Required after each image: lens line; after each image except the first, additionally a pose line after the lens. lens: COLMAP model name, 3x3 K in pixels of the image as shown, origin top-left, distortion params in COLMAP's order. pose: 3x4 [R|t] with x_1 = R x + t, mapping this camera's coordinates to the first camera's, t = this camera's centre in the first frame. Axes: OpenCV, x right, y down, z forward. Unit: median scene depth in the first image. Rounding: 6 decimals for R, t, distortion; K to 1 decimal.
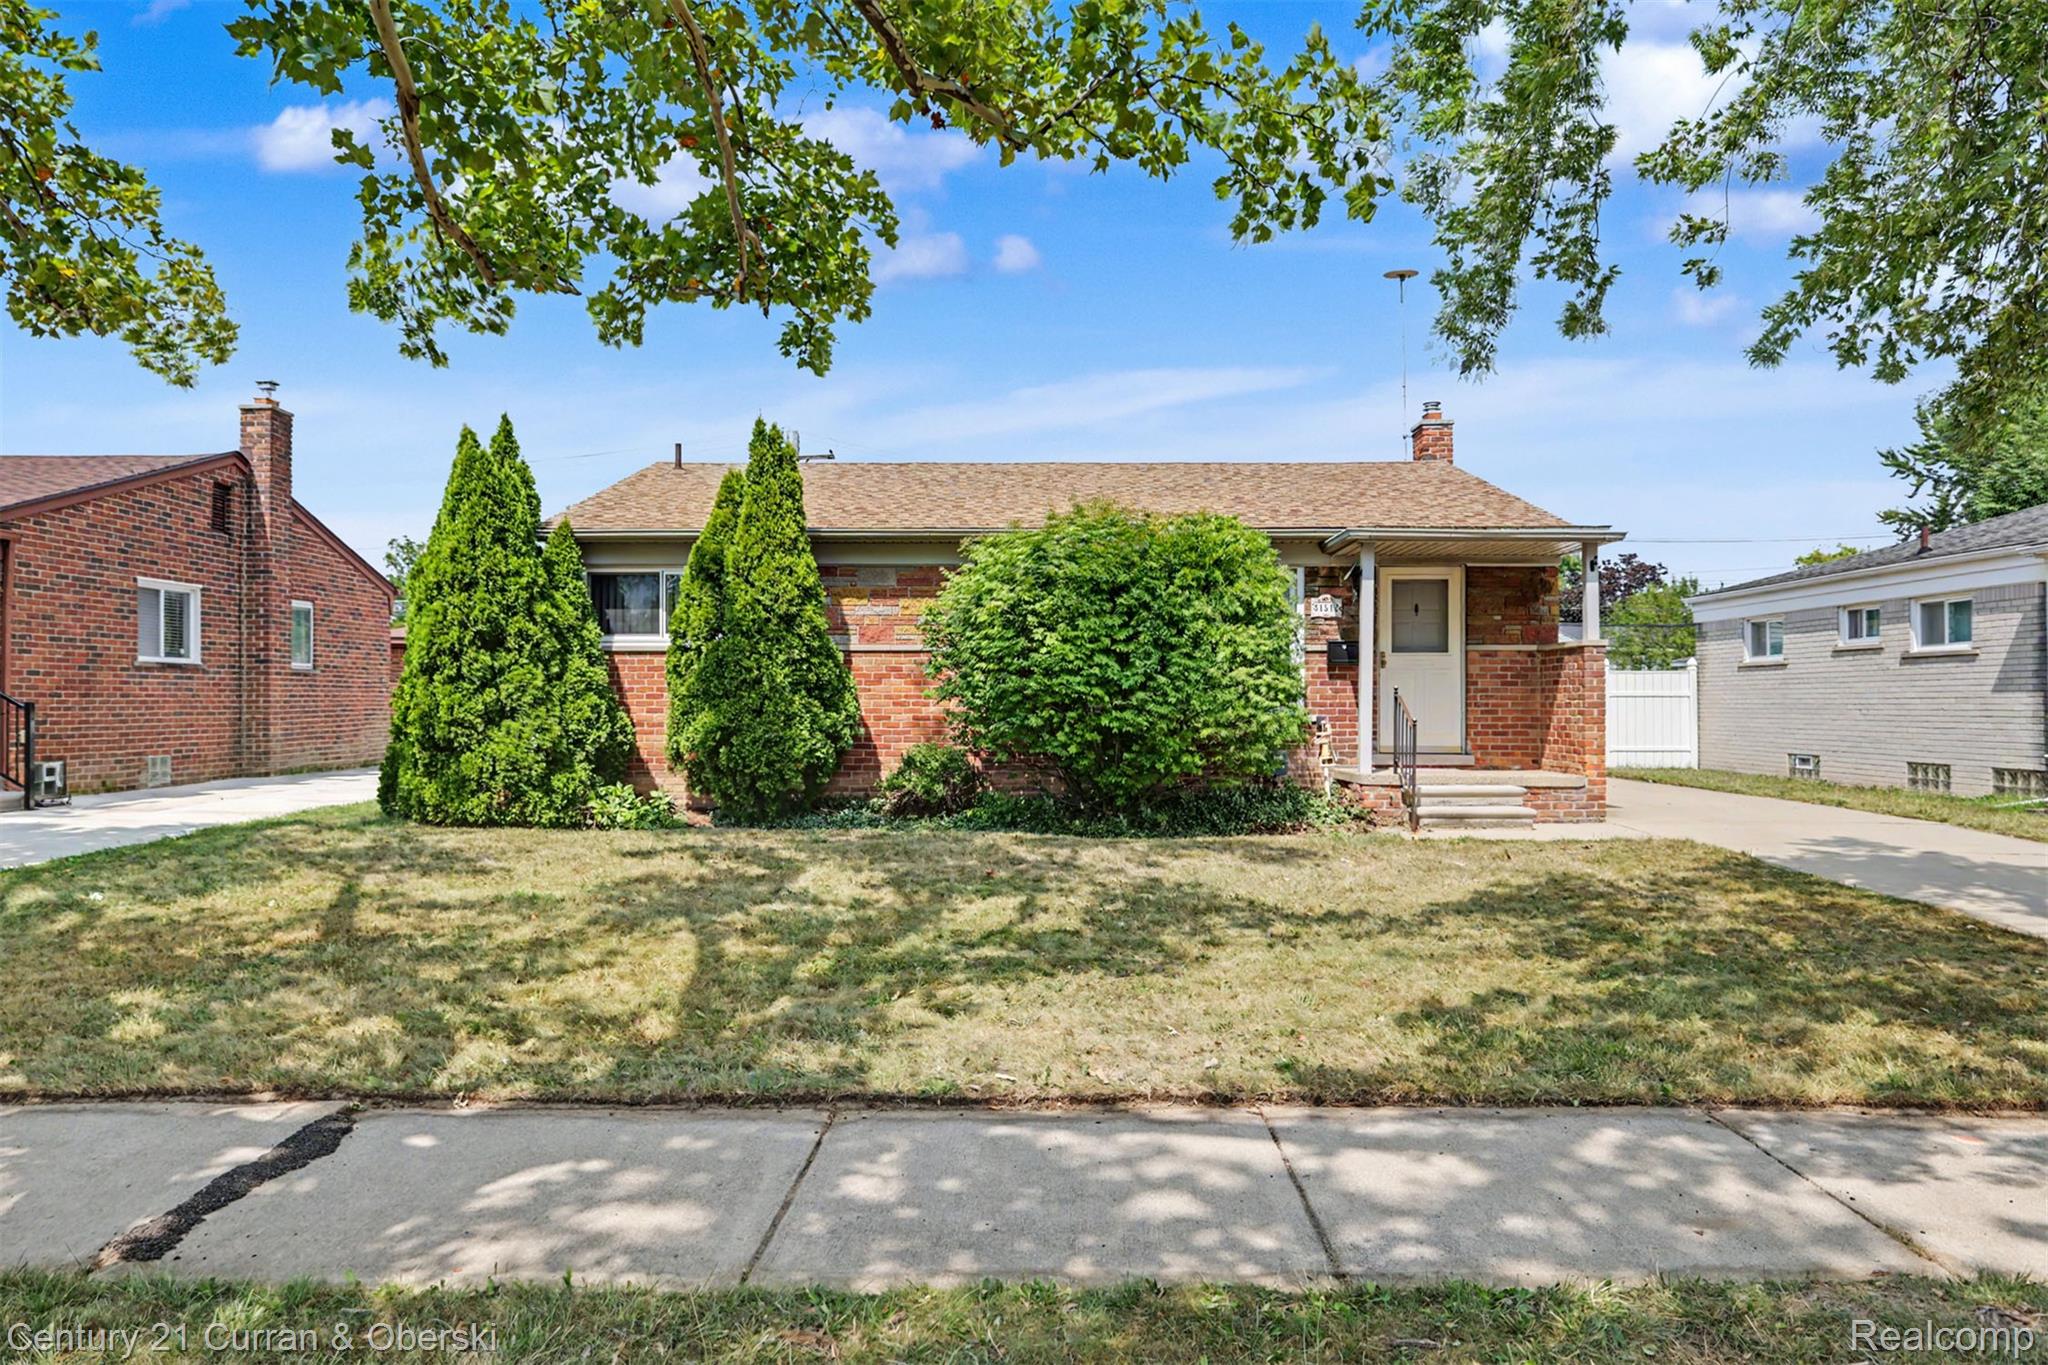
lens RADIAL K [[1327.4, 0, 1024.0], [0, 1327.4, 682.5], [0, 0, 1]] dist [-0.004640, -0.001184]
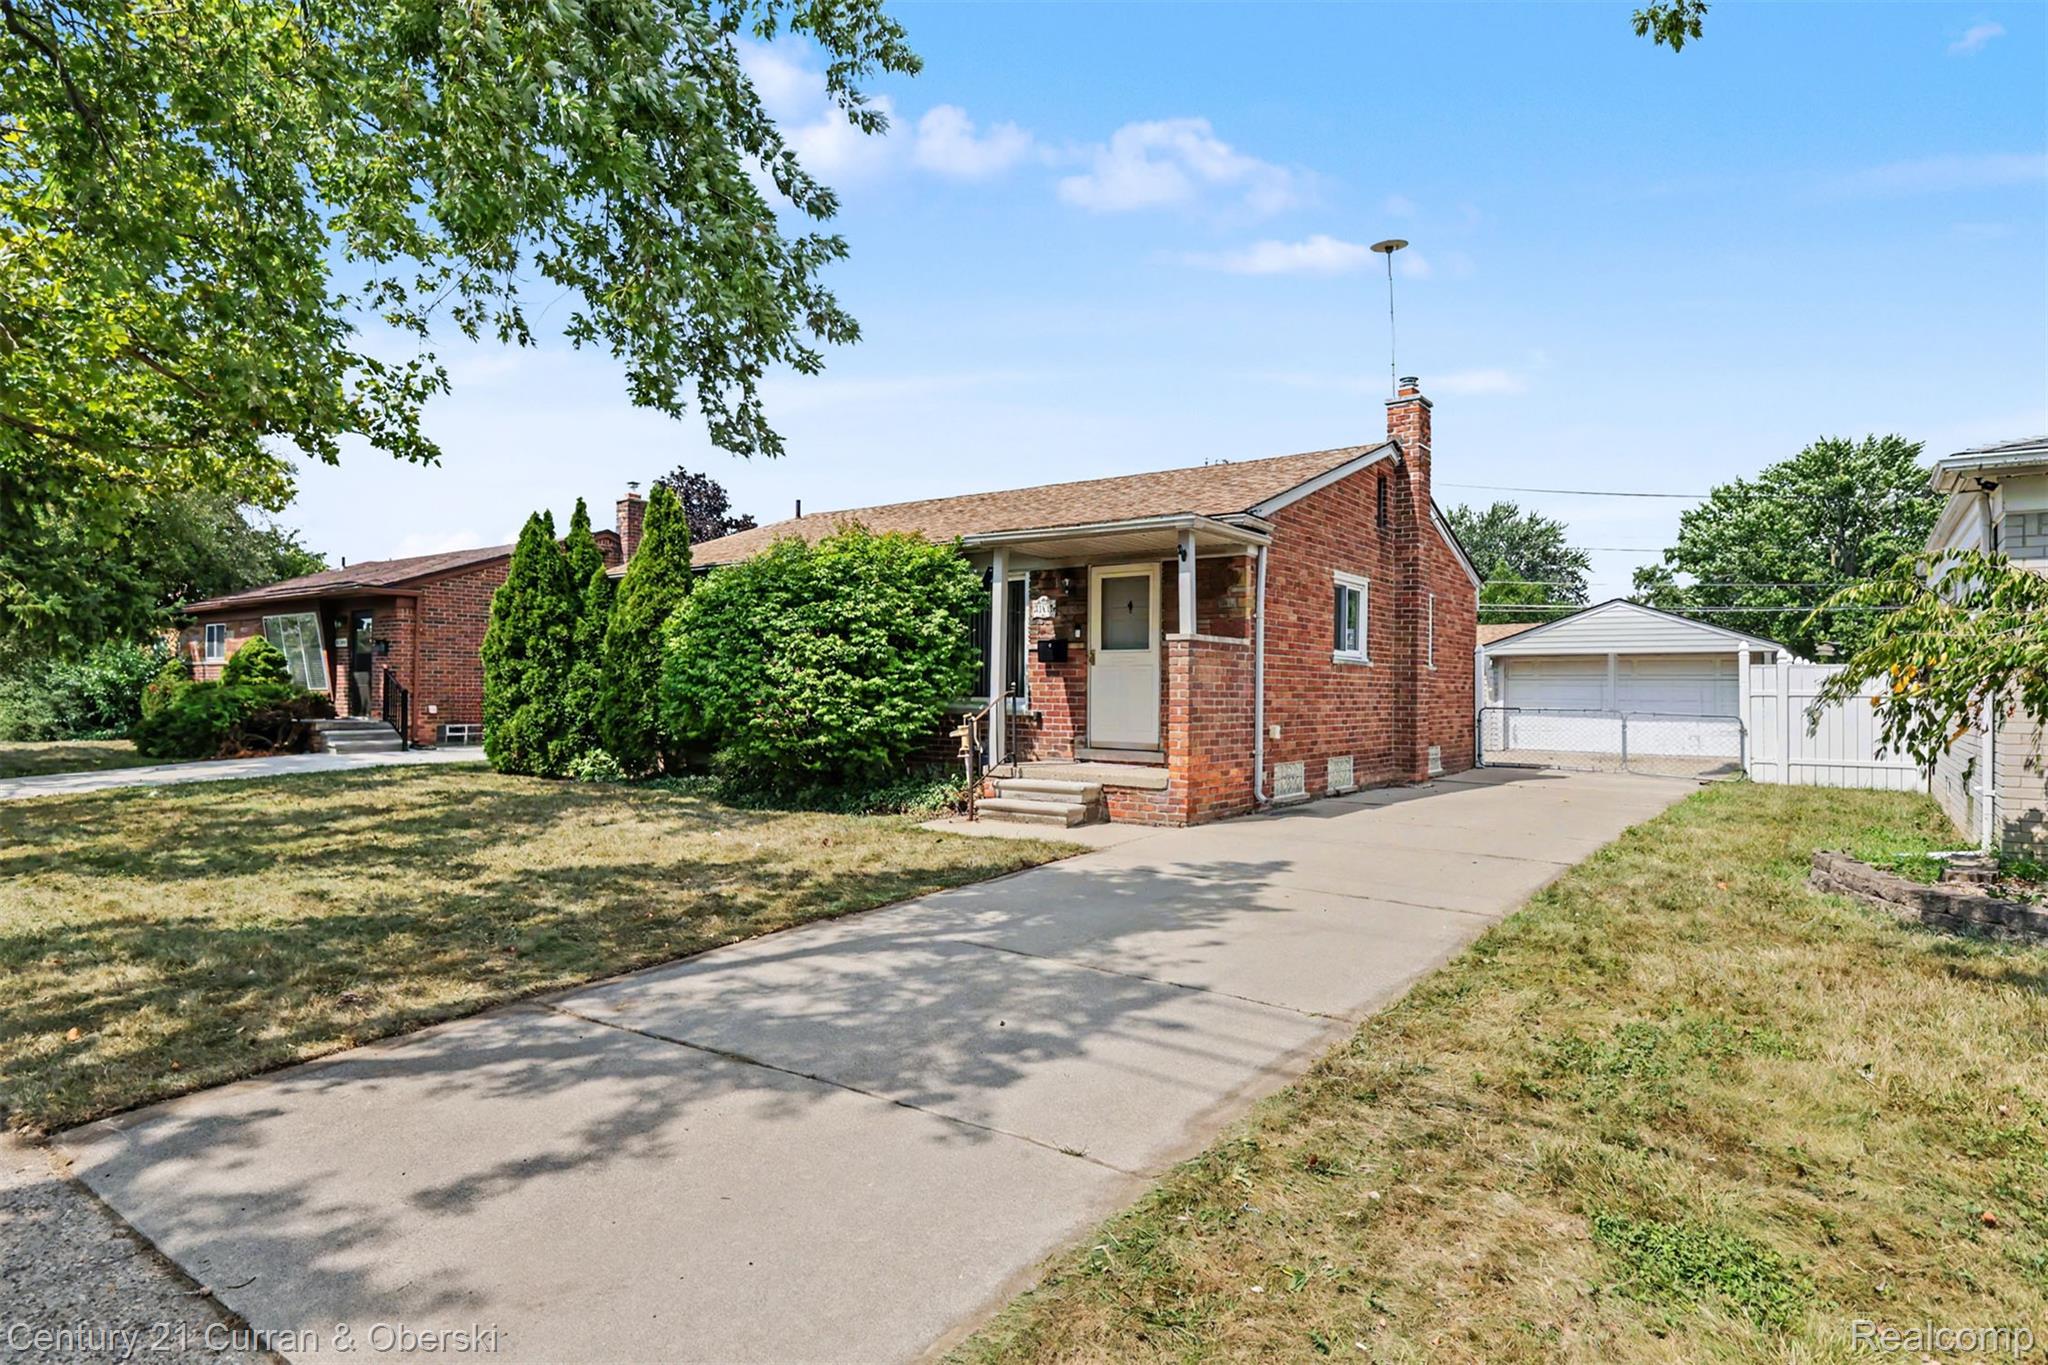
lens RADIAL K [[1138.4, 0, 1024.0], [0, 1138.4, 682.5], [0, 0, 1]] dist [0.002113, 0.000620]
pose [[0.806615, 0.001920, -0.591074, 0.831930], [0.002809, 0.999971, 0.007081, -0.004160], [0.591070, -0.007372, 0.806587, 0.282182]]
